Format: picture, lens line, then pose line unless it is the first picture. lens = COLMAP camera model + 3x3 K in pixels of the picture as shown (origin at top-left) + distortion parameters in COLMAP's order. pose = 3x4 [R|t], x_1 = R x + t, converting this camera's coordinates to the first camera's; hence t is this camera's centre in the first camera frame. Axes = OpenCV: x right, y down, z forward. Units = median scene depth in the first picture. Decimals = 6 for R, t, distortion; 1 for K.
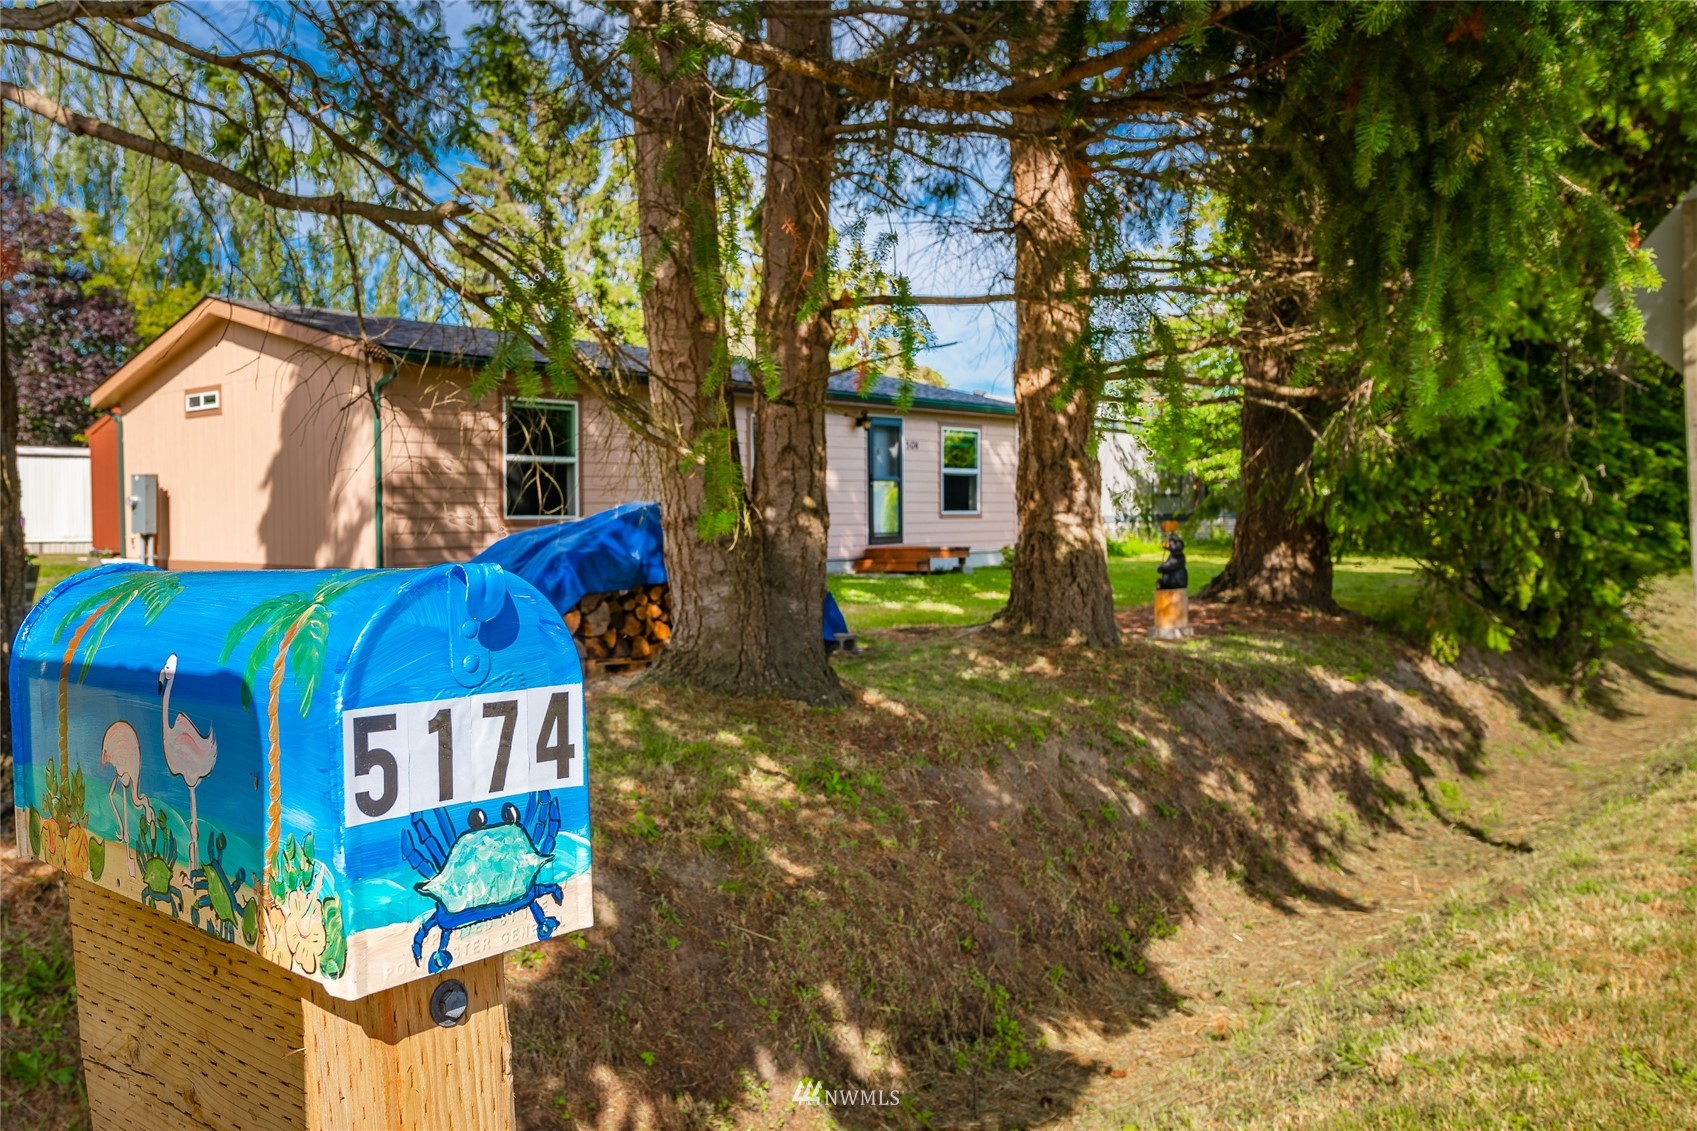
lens RADIAL K [[1334.3, 0, 848.5], [0, 1334.3, 565.5], [0, 0, 1]] dist [-0.000085, 0.000090]
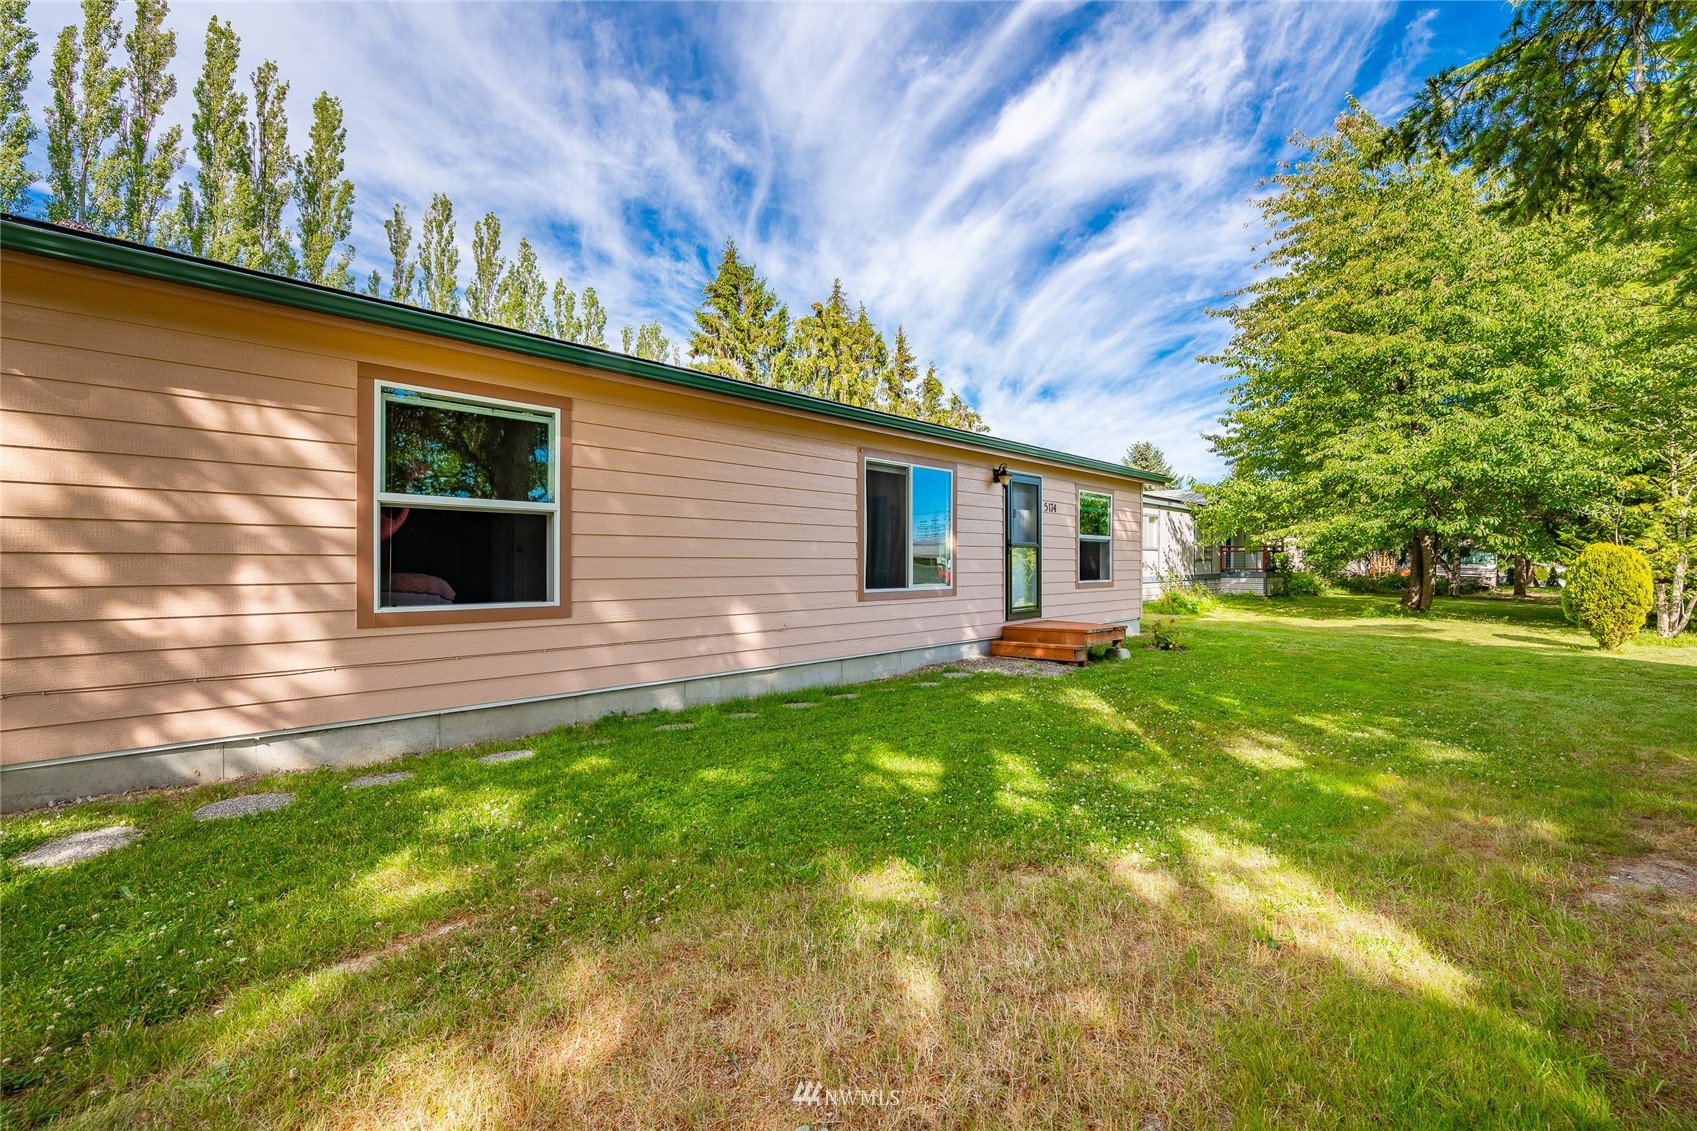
lens RADIAL K [[723.5, 0, 848.5], [0, 723.5, 565.5], [0, 0, 1]] dist [-0.000173, -0.000024]
pose [[0.992050, 0.012564, -0.125218, -0.025841], [-0.017087, 0.999237, -0.035110, -0.032420], [0.124681, 0.036970, 0.991508, 0.512645]]
